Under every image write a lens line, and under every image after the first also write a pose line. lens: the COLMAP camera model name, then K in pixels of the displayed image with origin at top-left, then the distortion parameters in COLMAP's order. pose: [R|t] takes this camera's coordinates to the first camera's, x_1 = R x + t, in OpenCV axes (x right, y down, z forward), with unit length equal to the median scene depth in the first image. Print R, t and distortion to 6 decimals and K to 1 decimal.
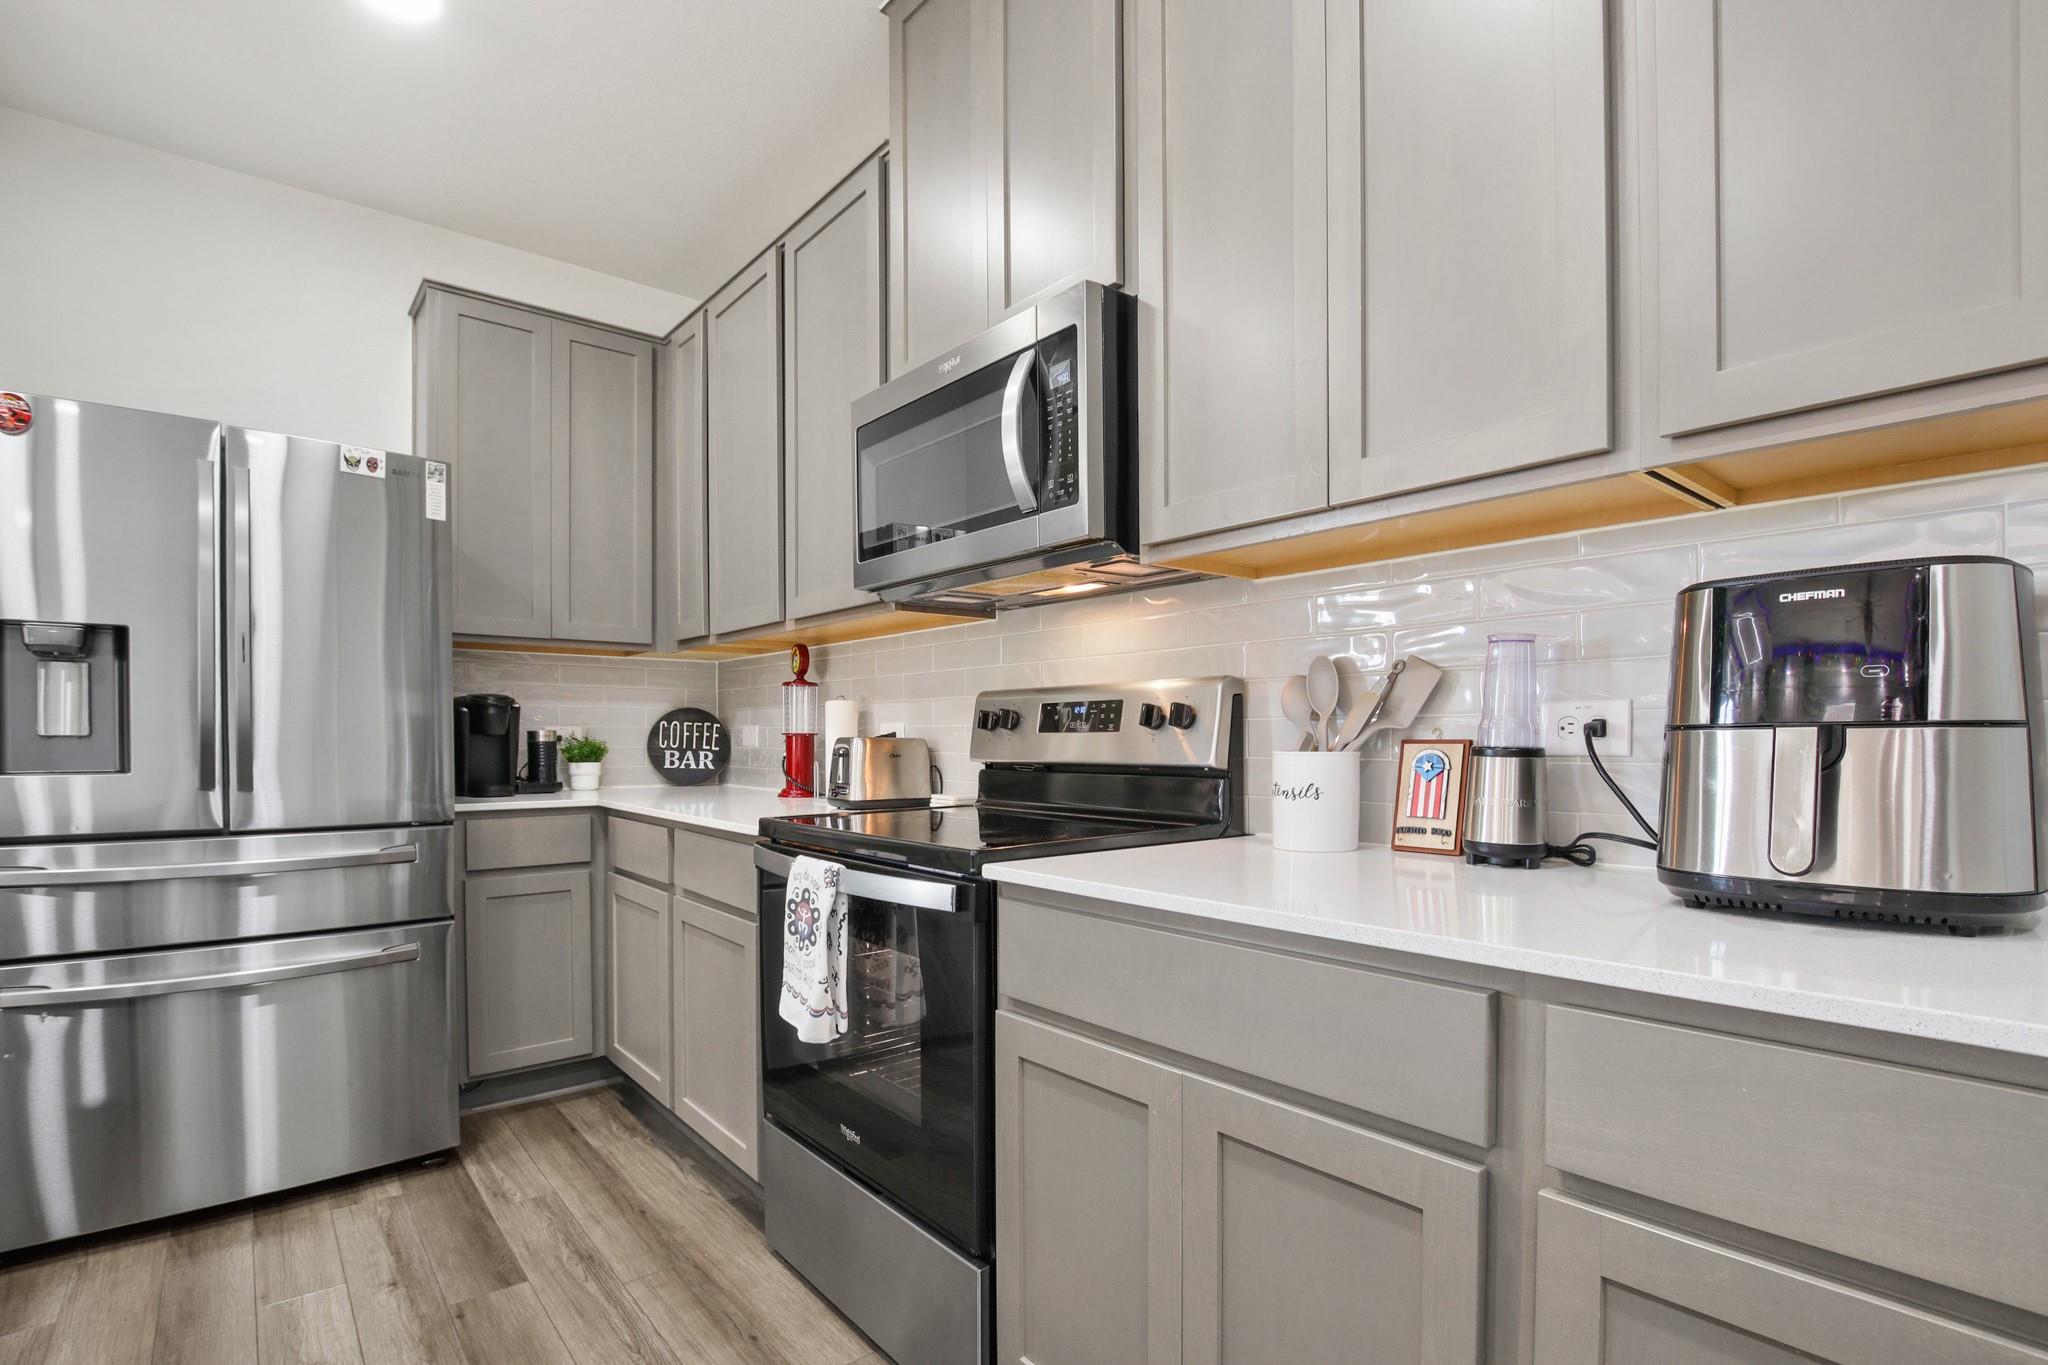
lens RADIAL K [[966.1, 0, 1020.2], [0, 966.1, 752.2], [0, 0, 1]] dist [-0.032850, -0.000133]
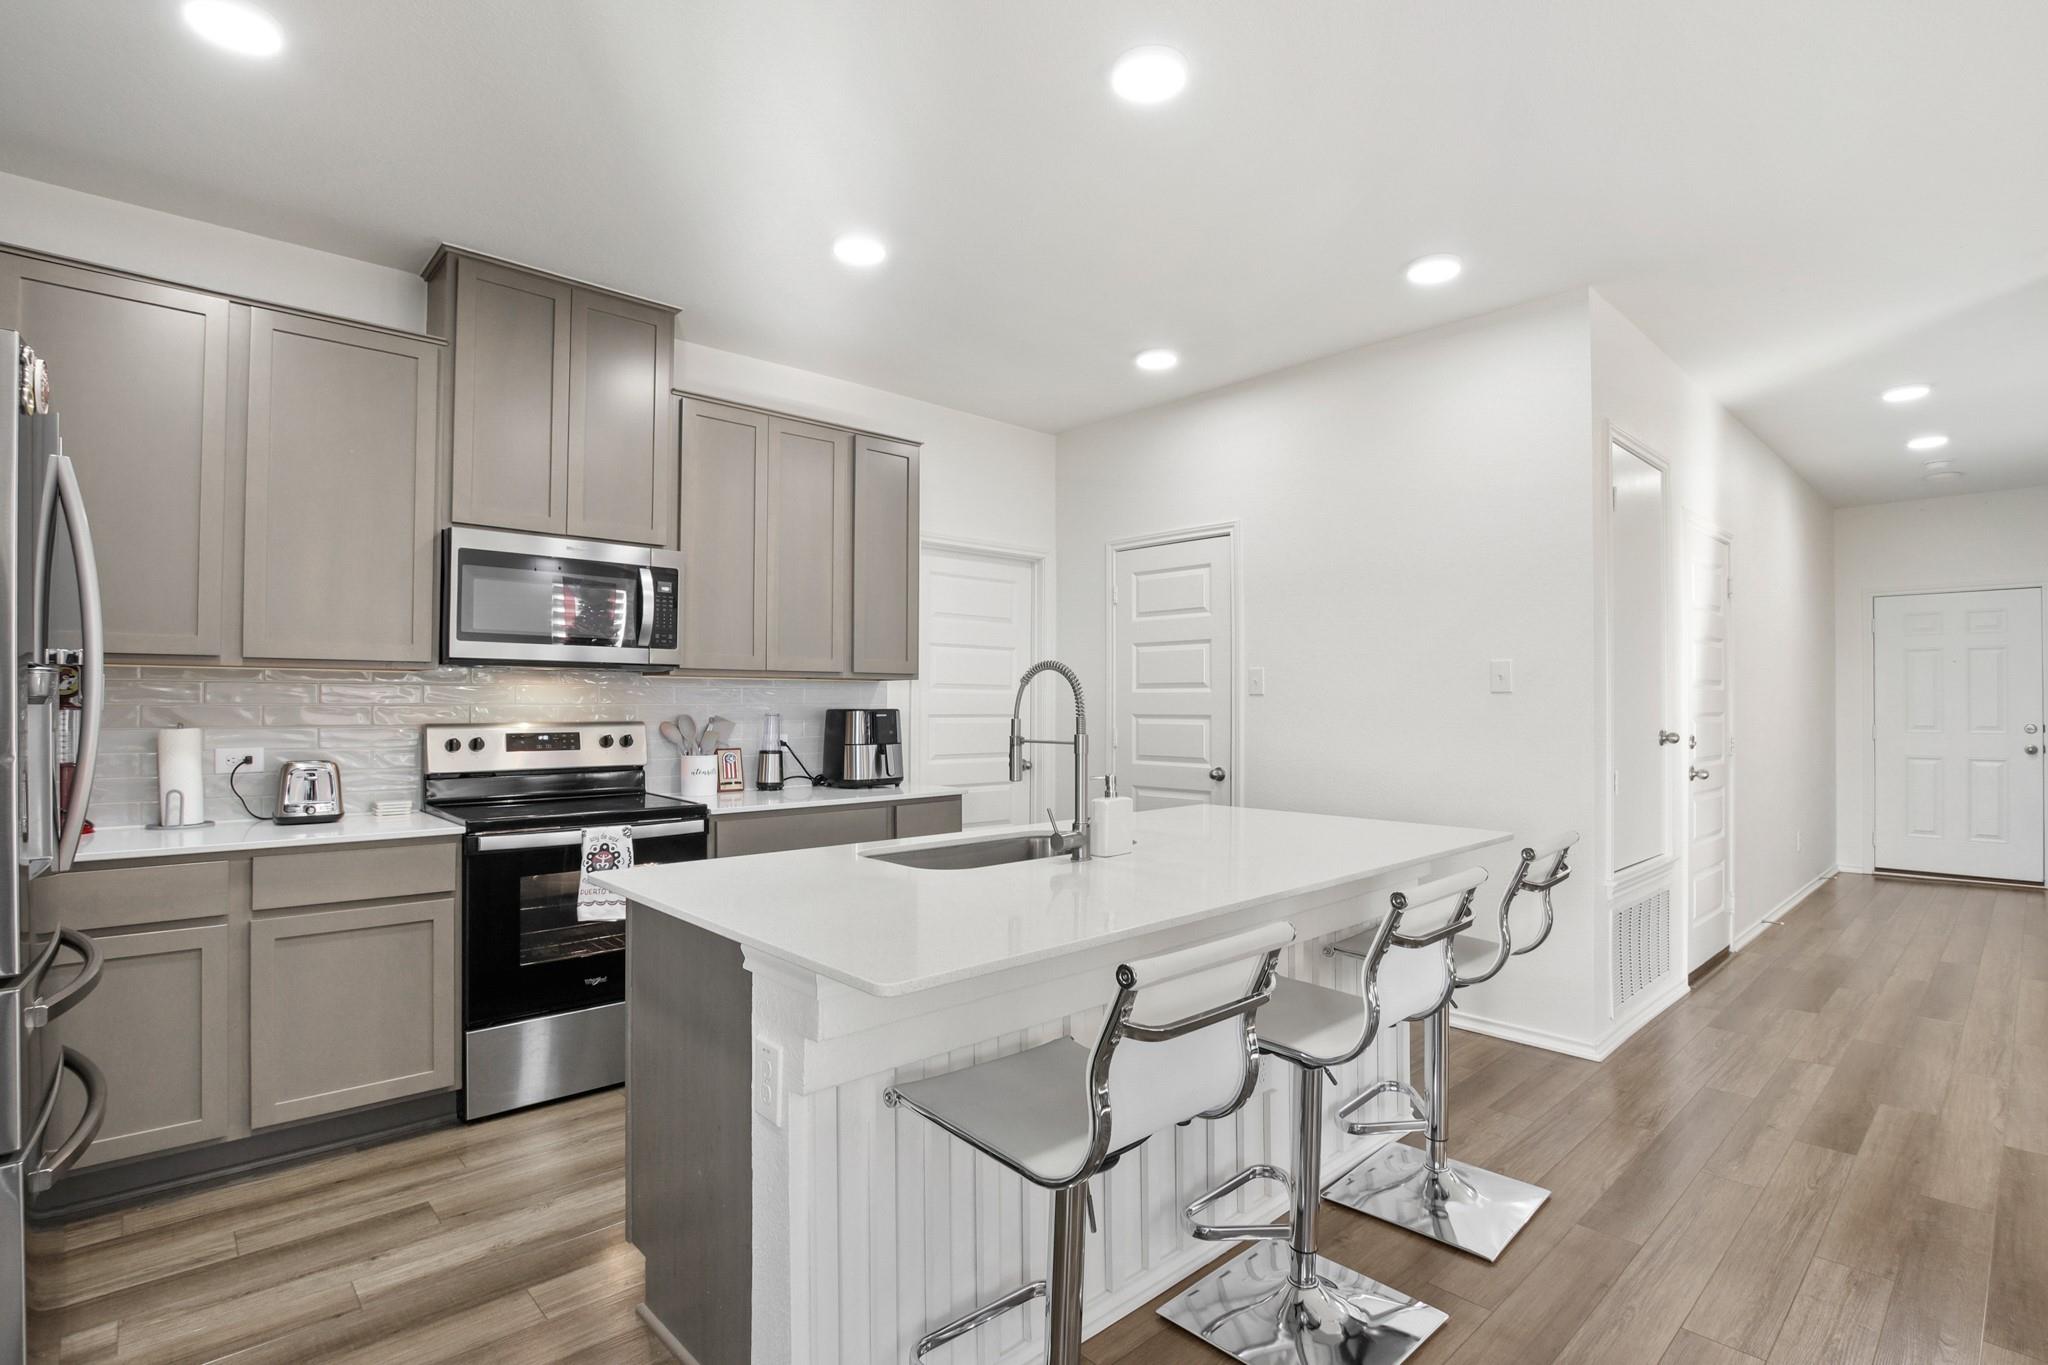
lens RADIAL K [[997.2, 0, 1024.0], [0, 997.2, 682.5], [0, 0, 1]] dist [-0.021949, -0.000222]
pose [[-0.047004, 0.025446, 0.998571, -2.172182], [0.014830, 0.999583, -0.024773, -0.106541], [-0.998785, 0.013644, -0.047361, 0.292037]]
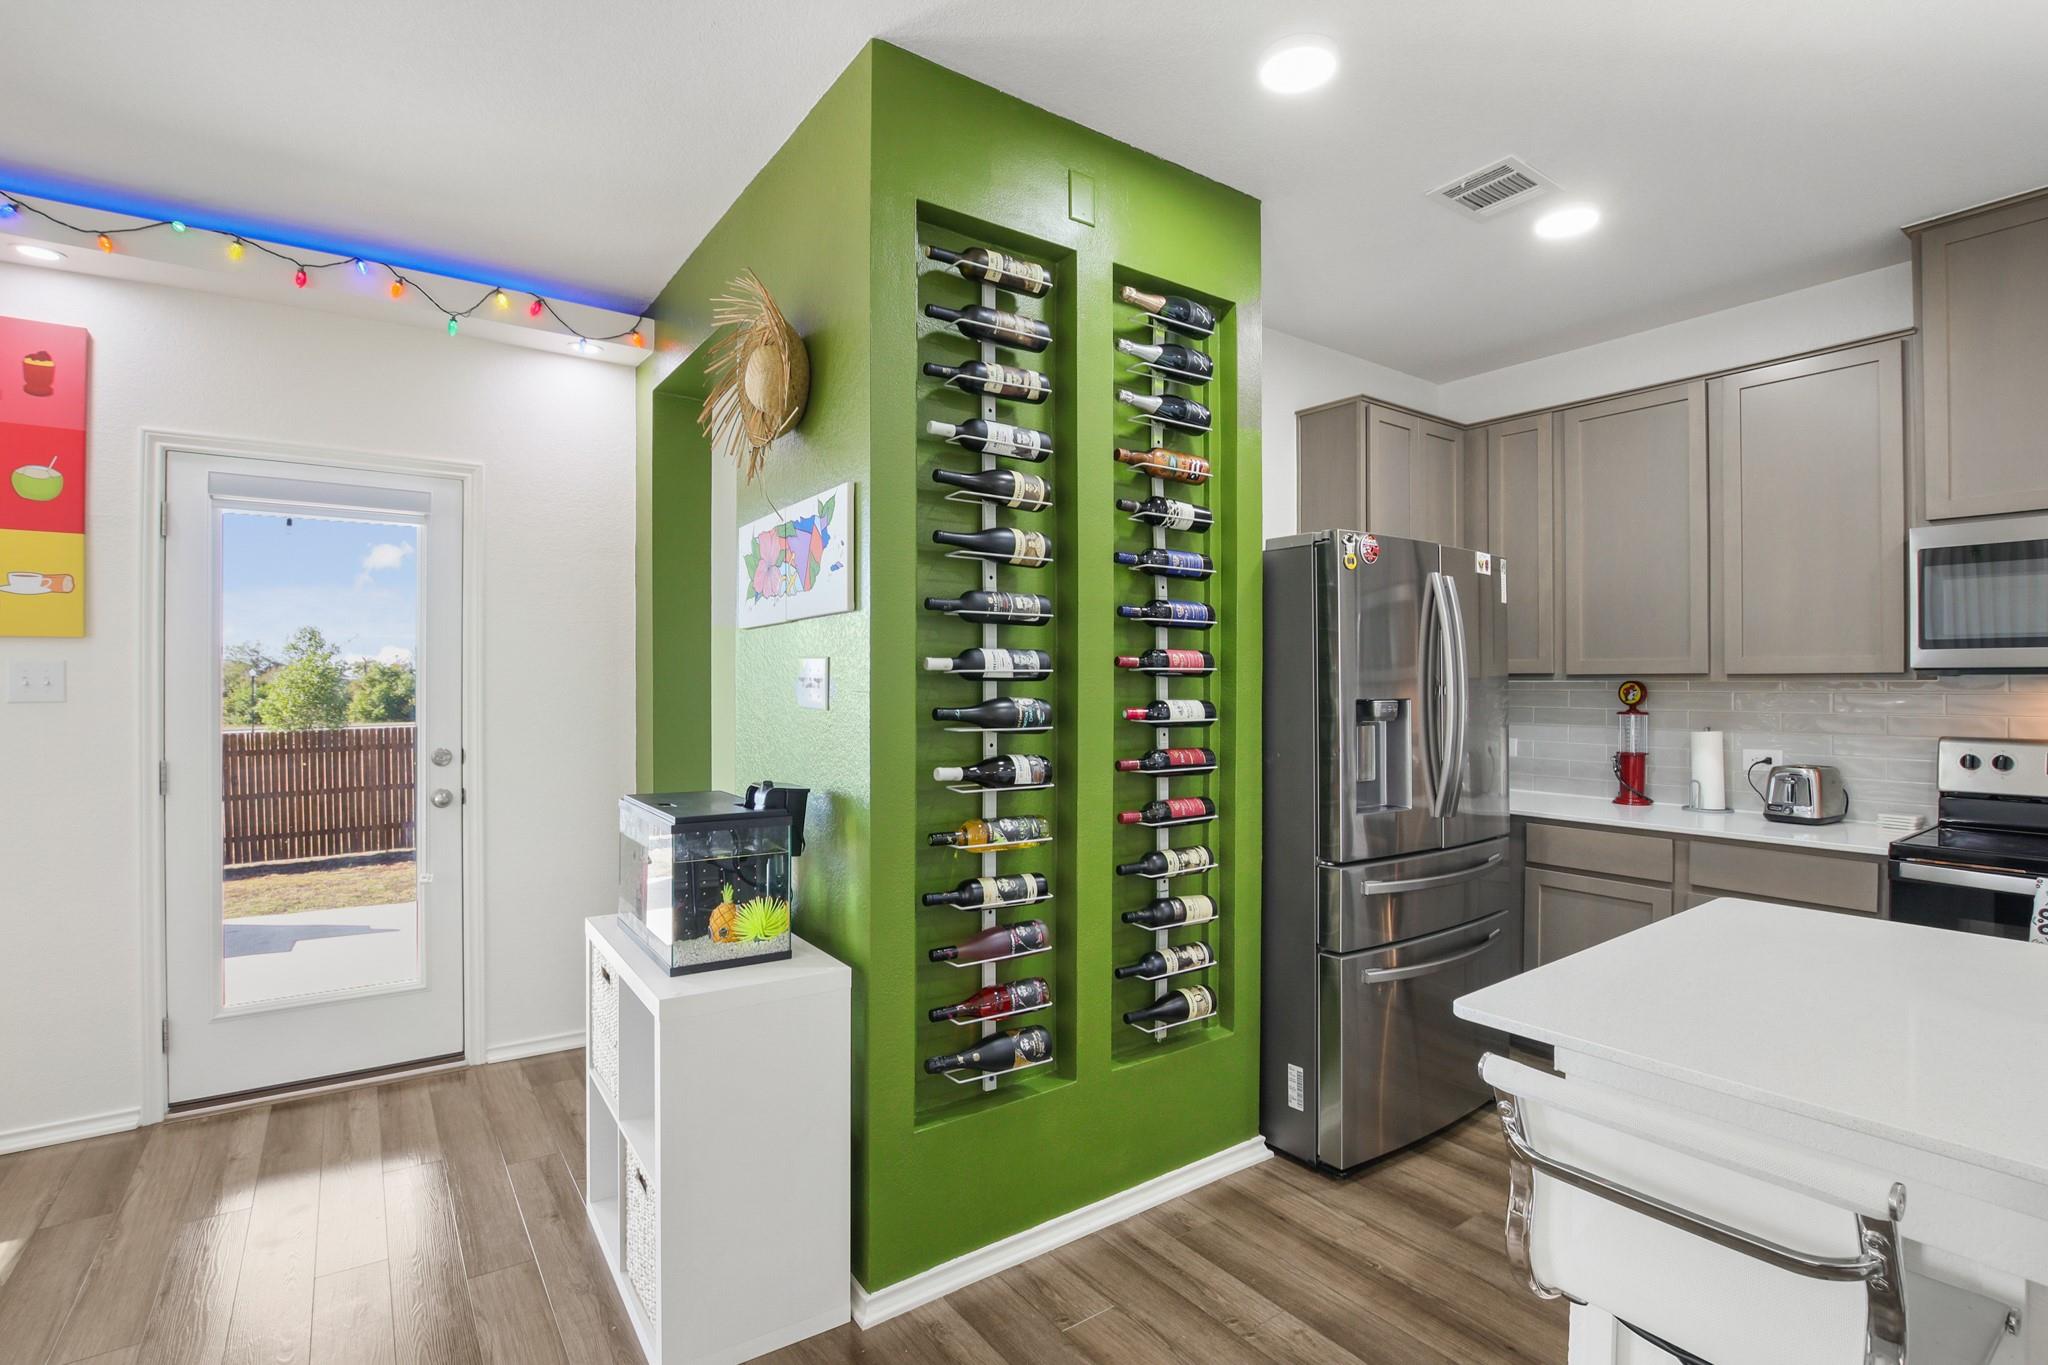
lens RADIAL K [[967.4, 0, 1024.0], [0, 967.4, 682.5], [0, 0, 1]] dist [-0.023756, 0.000063]
pose [[0.997152, -0.001578, -0.075405, -1.684585], [0.000194, 0.999832, -0.018345, -0.161532], [0.075422, 0.018278, 0.996984, -0.520923]]
